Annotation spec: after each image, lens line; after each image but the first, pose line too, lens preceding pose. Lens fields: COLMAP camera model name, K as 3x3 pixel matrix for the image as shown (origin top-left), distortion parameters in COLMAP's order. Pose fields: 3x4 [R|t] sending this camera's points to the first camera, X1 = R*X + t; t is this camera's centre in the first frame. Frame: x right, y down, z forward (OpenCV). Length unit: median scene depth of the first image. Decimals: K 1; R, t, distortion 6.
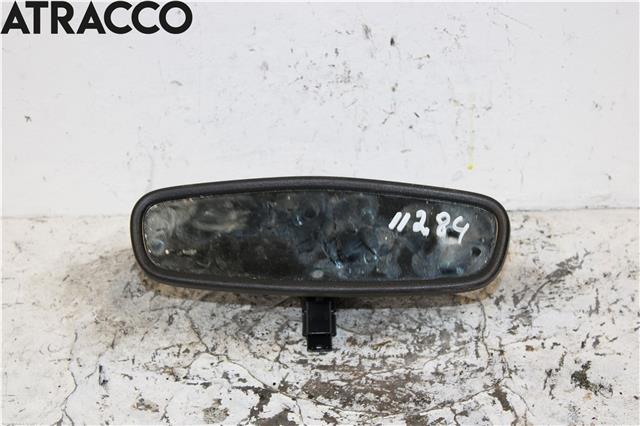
lens RADIAL K [[1405.7, 0, 335.6], [0, 1405.7, 211.1], [0, 0, 1]] dist [0.107477, 0.000000]
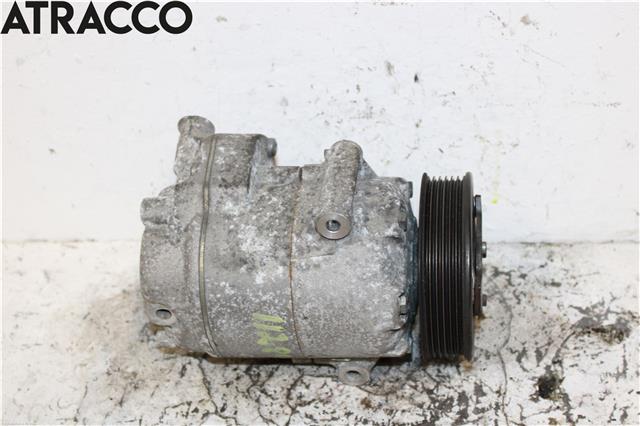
lens RADIAL K [[976.2, 0, 324.7], [0, 976.2, 234.1], [0, 0, 1]] dist [-0.006663, 0.000000]
pose [[0.997278, 0.016378, -0.071886, 0.029039], [-0.006626, 0.990978, 0.133858, -0.109816], [0.073430, -0.133018, 0.988390, 0.347274]]
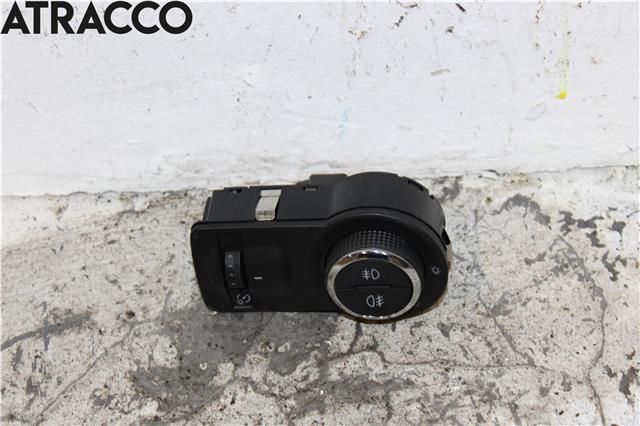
lens RADIAL K [[1557.9, 0, 325.4], [0, 1557.9, 218.8], [0, 0, 1]] dist [0.111446, 0.000000]
pose [[0.999290, -0.035653, -0.012177, 0.012707], [0.037427, 0.976478, 0.212343, -0.126199], [0.004320, -0.212648, 0.977119, 0.450094]]
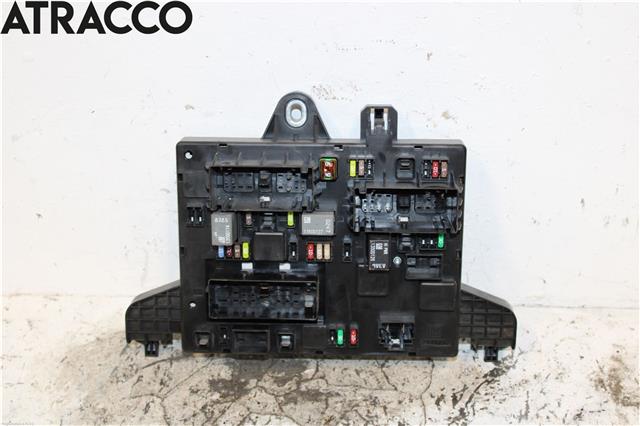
lens RADIAL K [[947.3, 0, 327.9], [0, 947.3, 222.8], [0, 0, 1]] dist [-0.005161, 0.000000]
pose [[0.998582, 0.033294, -0.041550, 0.054882], [-0.031266, 0.998332, 0.048541, -0.113229], [0.043097, -0.047173, 0.997957, 0.255162]]
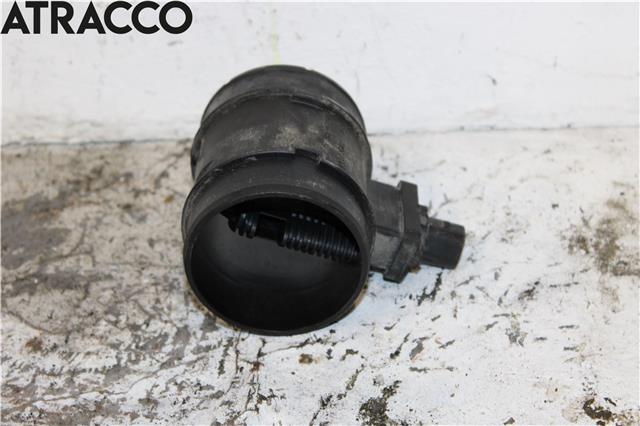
lens RADIAL K [[1557.9, 0, 319.2], [0, 1557.9, 211.5], [0, 0, 1]] dist [0.111446, 0.000000]
pose [[0.995424, -0.002208, -0.095528, 0.201235], [0.006692, 0.998889, 0.046647, 0.001575], [0.095319, -0.047073, 0.994333, 0.317515]]
